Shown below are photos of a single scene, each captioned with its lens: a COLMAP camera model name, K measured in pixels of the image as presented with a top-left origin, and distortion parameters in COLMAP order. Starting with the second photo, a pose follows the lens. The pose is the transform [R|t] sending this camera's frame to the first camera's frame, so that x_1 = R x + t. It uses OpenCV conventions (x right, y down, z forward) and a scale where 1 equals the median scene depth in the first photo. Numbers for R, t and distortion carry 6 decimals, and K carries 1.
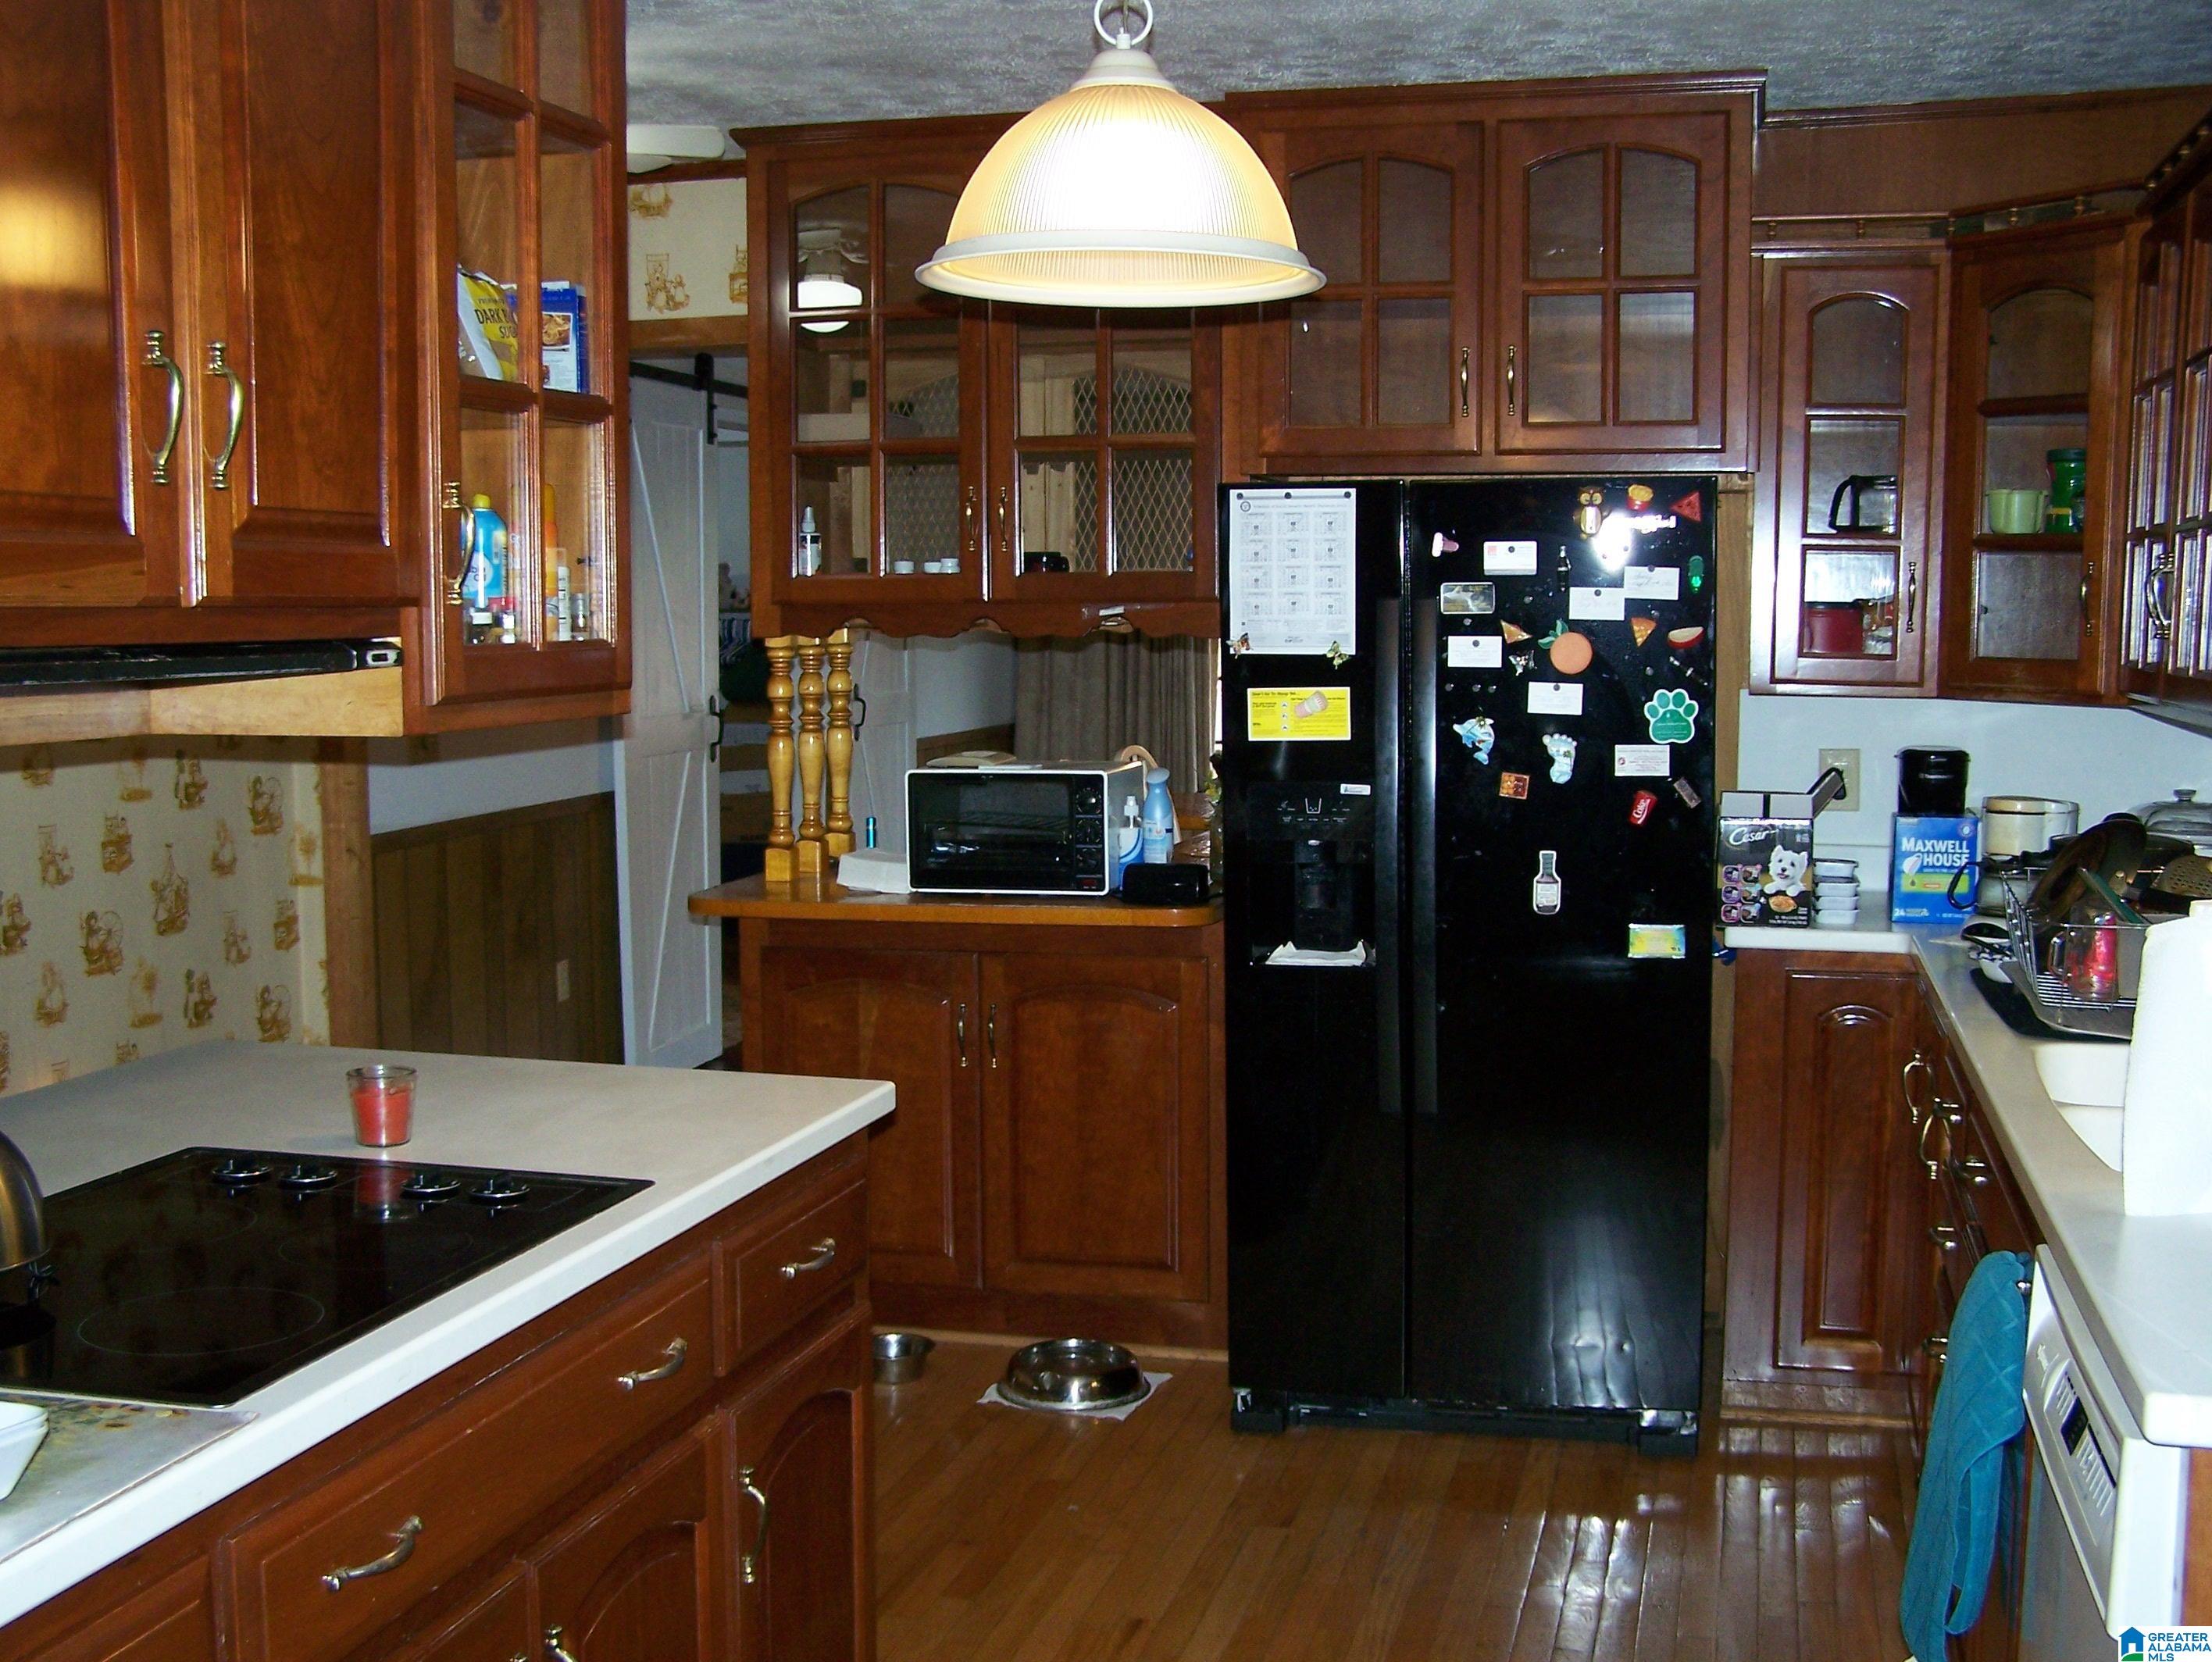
lens RADIAL K [[2494.8, 0, 1098.4], [0, 2494.8, 912.9], [0, 0, 1]] dist [-0.195452, 0.342390]
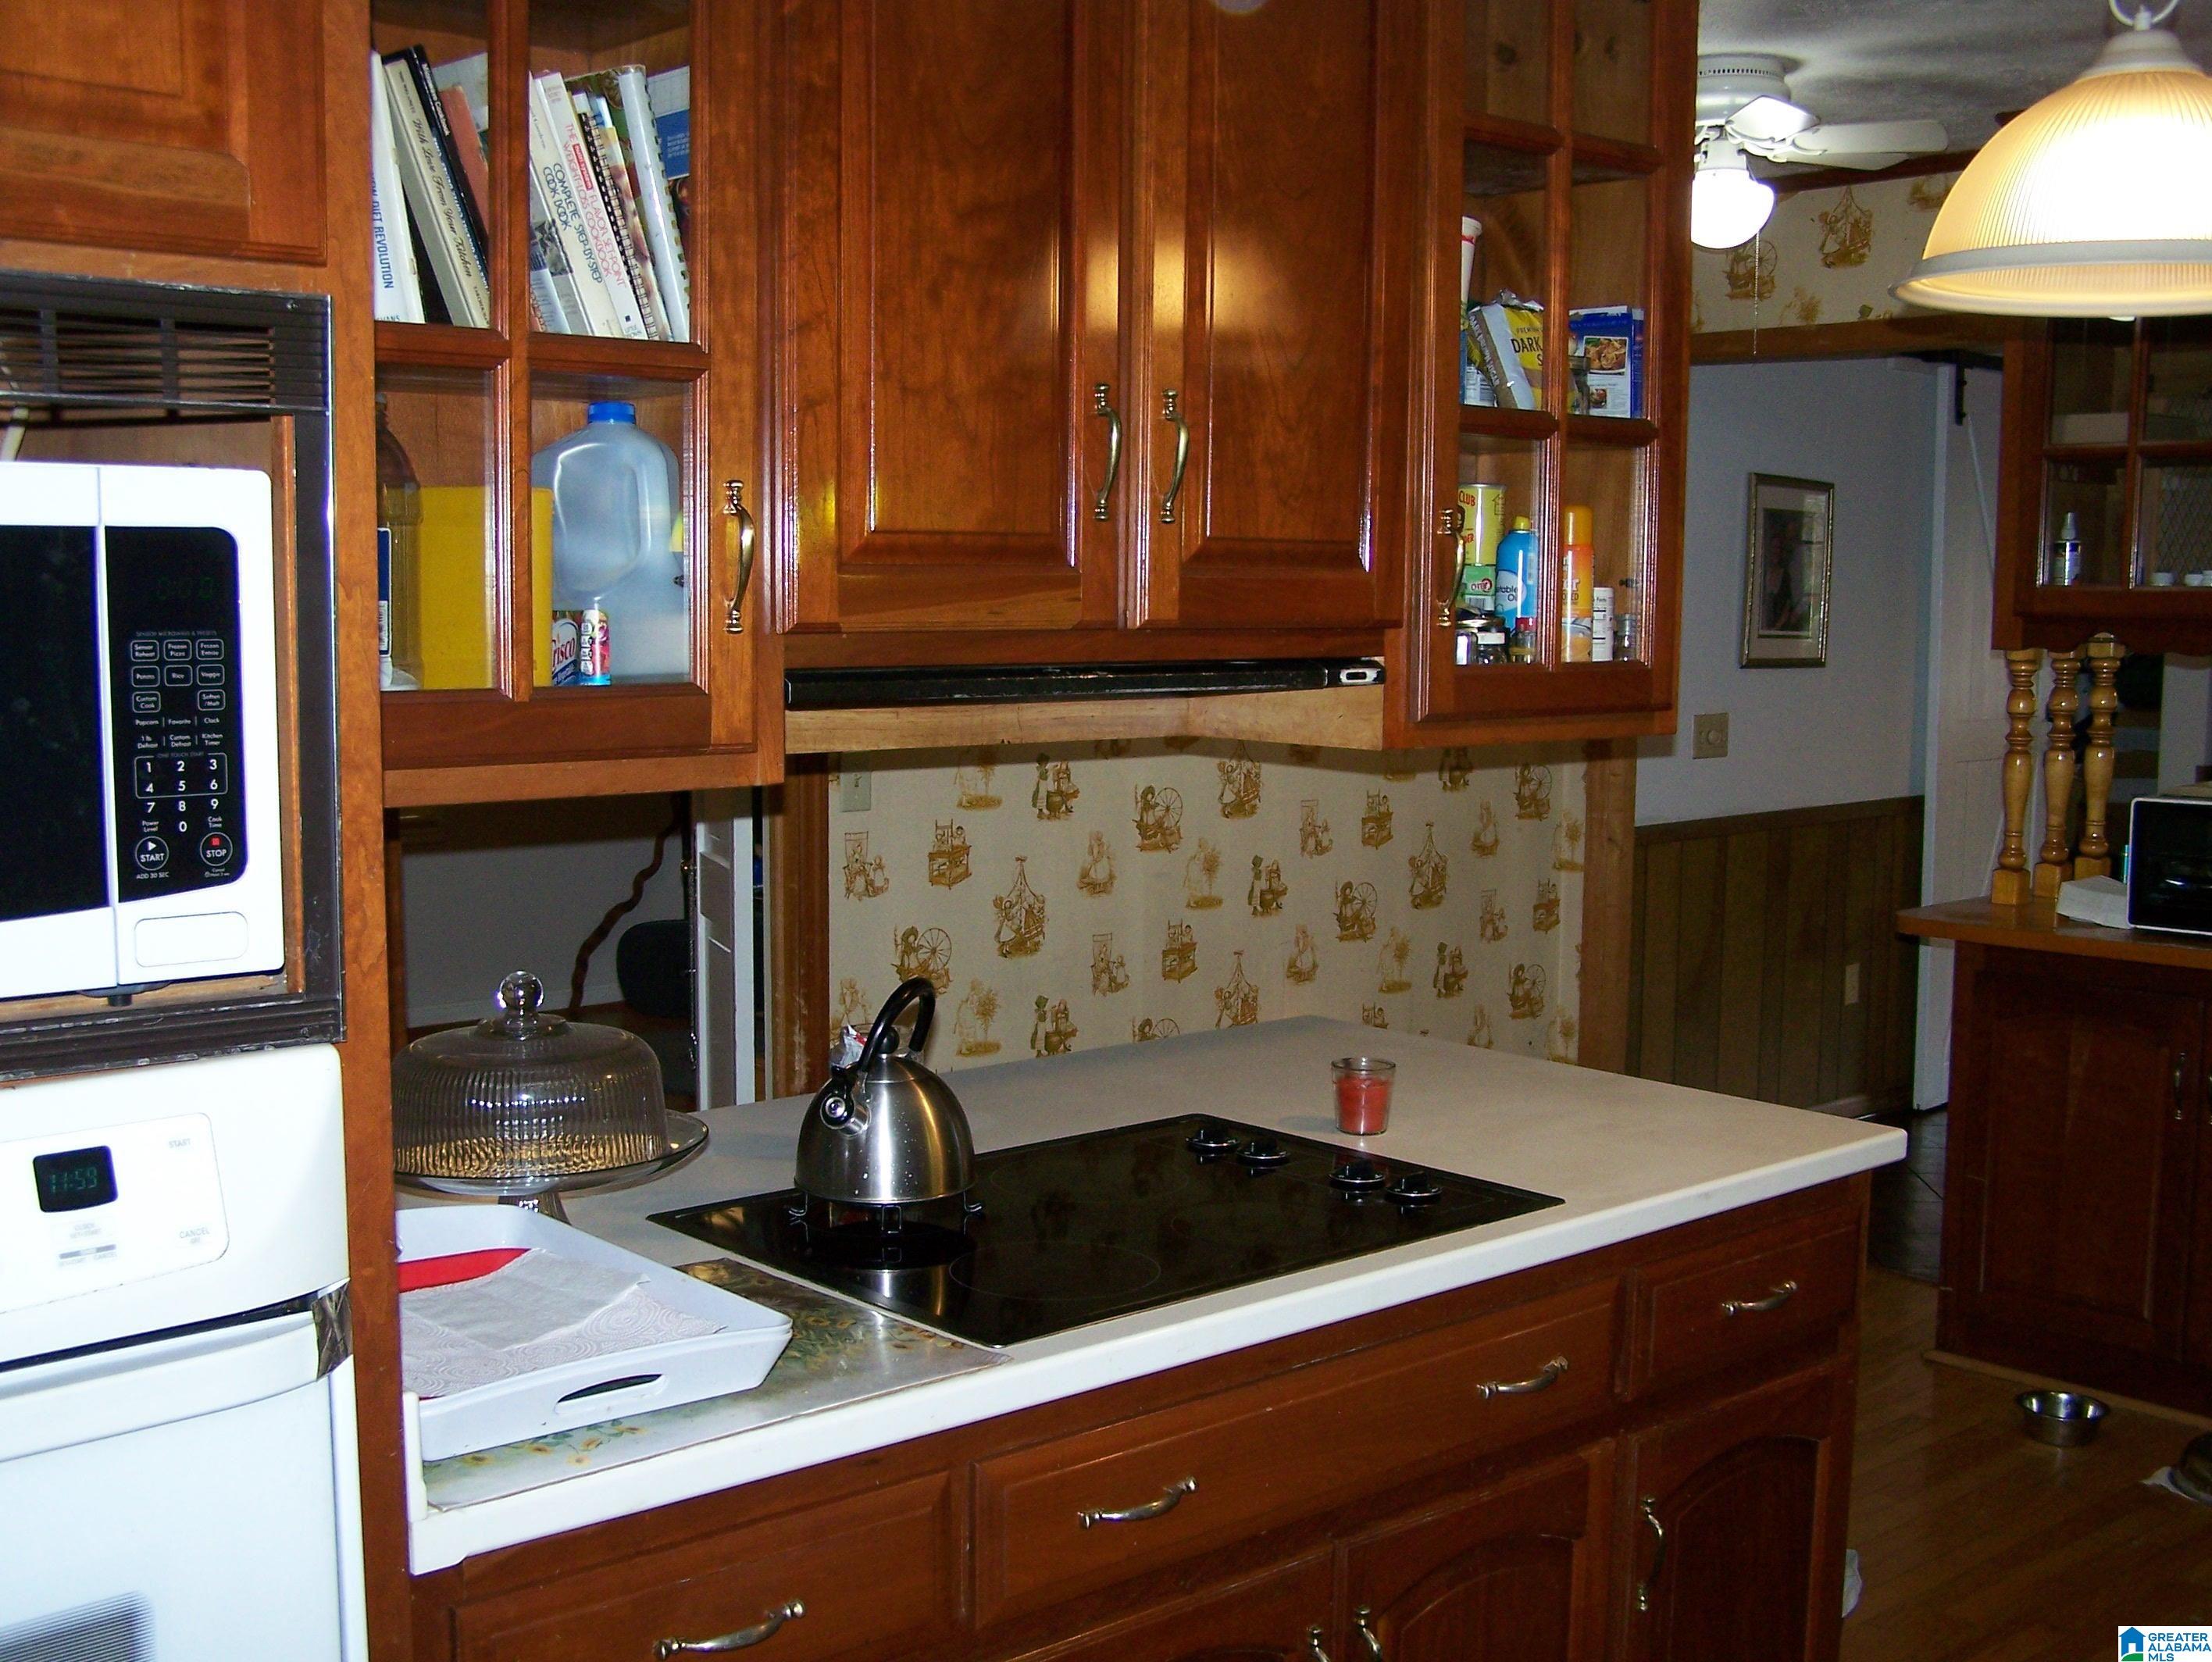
lens RADIAL K [[2494.8, 0, 1098.4], [0, 2494.8, 912.9], [0, 0, 1]] dist [-0.195452, 0.342390]
pose [[0.830586, 0.080262, -0.551077, 0.190046], [-0.075467, 0.996653, 0.031413, -0.024088], [0.551754, 0.015497, 0.833863, 0.040059]]
